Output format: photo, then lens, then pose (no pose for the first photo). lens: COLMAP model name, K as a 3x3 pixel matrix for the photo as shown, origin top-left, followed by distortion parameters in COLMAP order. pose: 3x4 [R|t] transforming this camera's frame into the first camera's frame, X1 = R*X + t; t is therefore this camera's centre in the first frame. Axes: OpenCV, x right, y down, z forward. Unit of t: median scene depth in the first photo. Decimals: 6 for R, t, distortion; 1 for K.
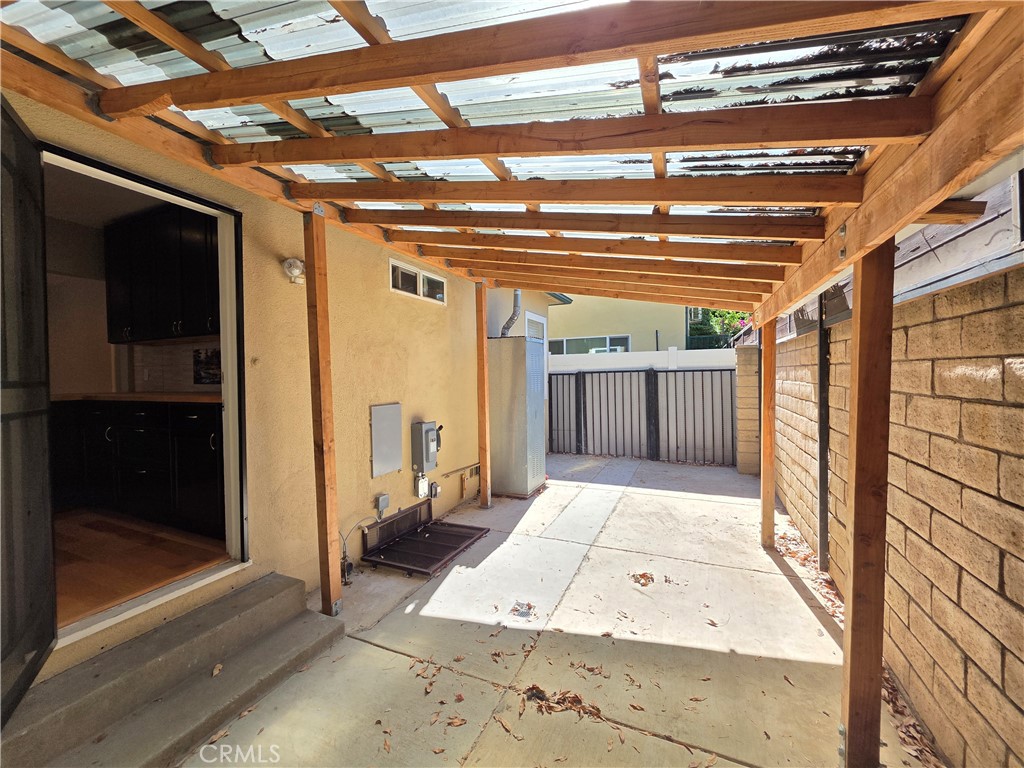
lens RADIAL K [[406.6, 0, 510.9], [0, 406.6, 383.0], [0, 0, 1]] dist [0.001440, 0.000046]
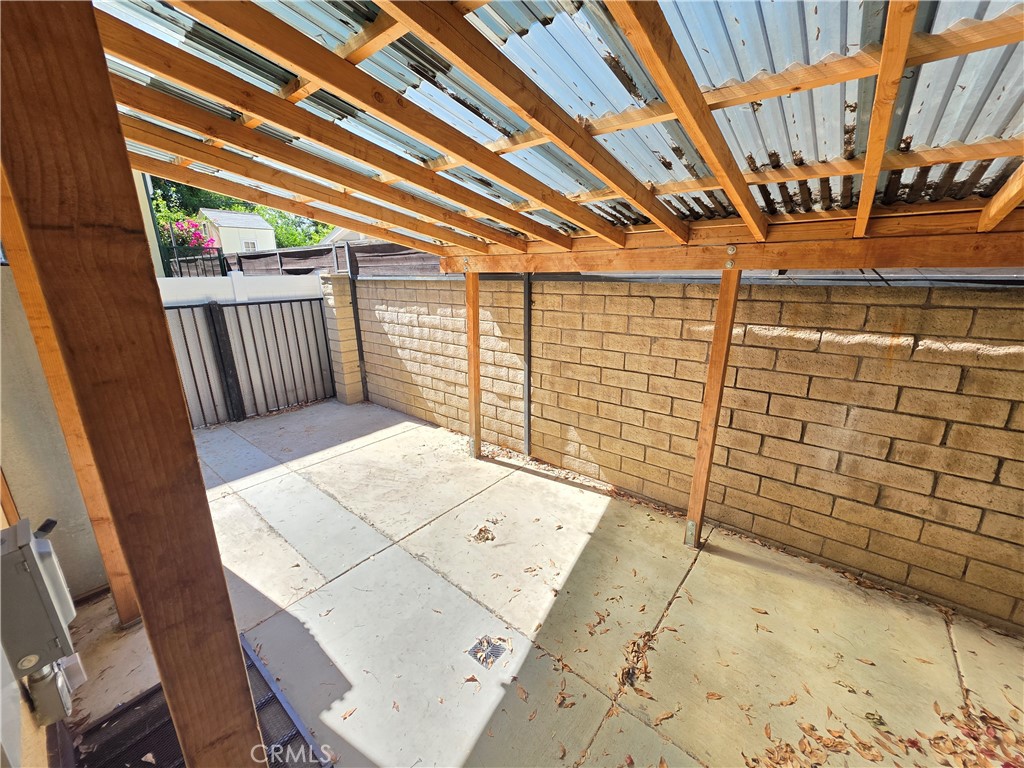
lens RADIAL K [[406.6, 0, 510.9], [0, 406.6, 383.0], [0, 0, 1]] dist [0.001440, 0.000046]
pose [[0.277966, -0.246322, 0.928472, -0.551444], [0.030613, 0.968344, 0.247735, -0.150660], [-0.960103, -0.040438, 0.276708, 0.716029]]
